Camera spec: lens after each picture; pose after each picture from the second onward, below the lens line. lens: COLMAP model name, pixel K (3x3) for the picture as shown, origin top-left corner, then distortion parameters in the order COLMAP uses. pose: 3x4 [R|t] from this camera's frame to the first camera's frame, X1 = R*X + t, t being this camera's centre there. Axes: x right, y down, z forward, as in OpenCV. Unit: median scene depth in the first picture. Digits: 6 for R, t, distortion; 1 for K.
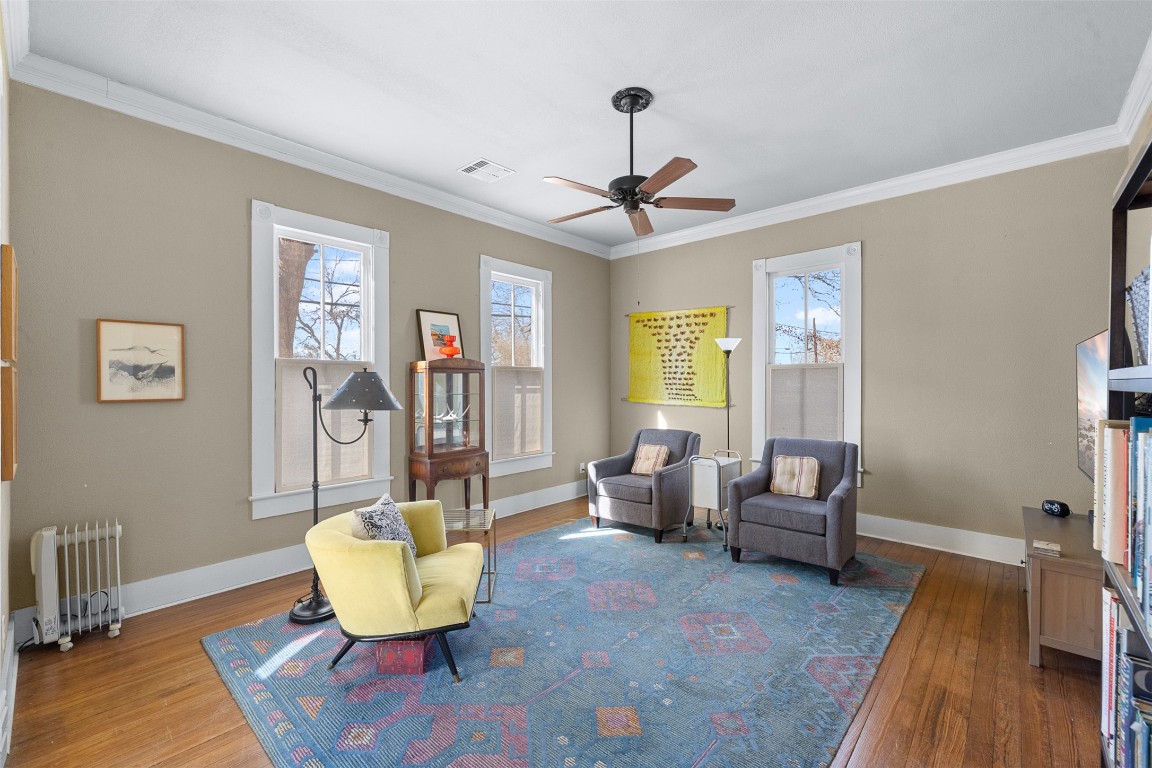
lens RADIAL K [[488.6, 0, 577.0], [0, 488.6, 388.2], [0, 0, 1]] dist [0.001849, 0.000334]
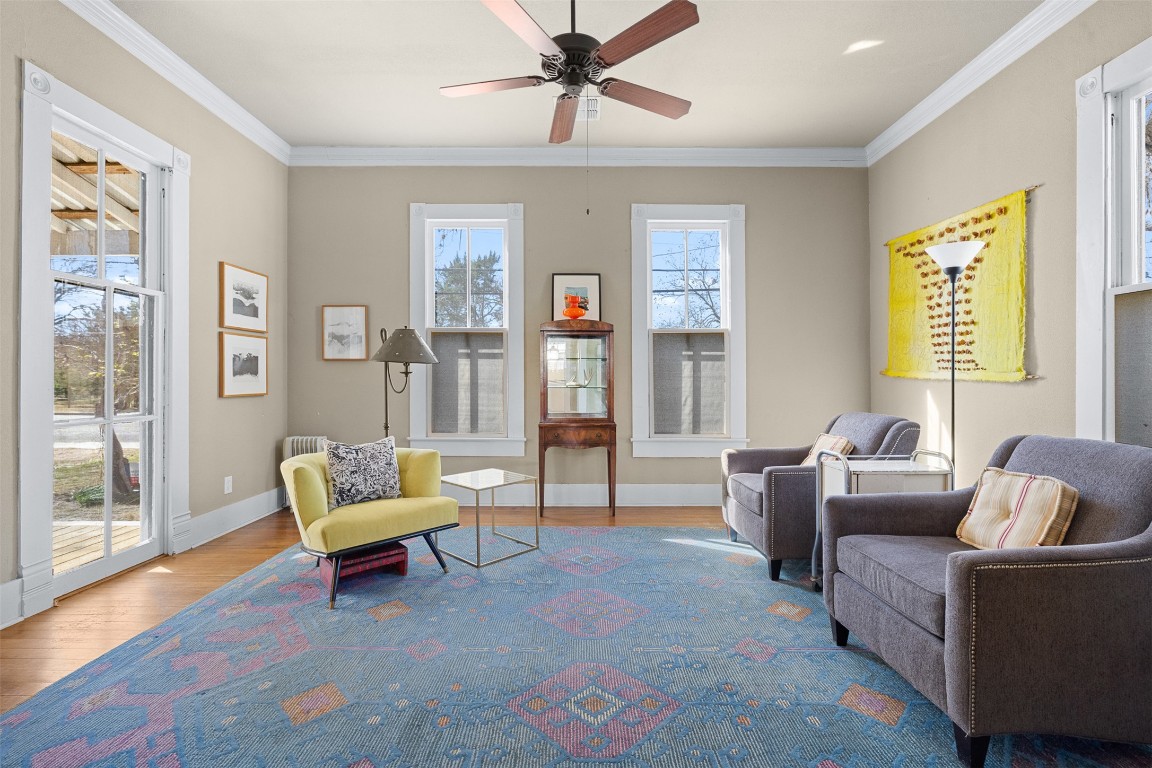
lens RADIAL K [[512.5, 0, 576.8], [0, 512.5, 378.3], [0, 0, 1]] dist [-0.005146, 0.001279]
pose [[0.667443, 0.005535, -0.744640, 0.377943], [-0.011222, 0.999934, -0.002626, 0.041210], [0.744576, 0.010109, 0.667461, 0.267570]]
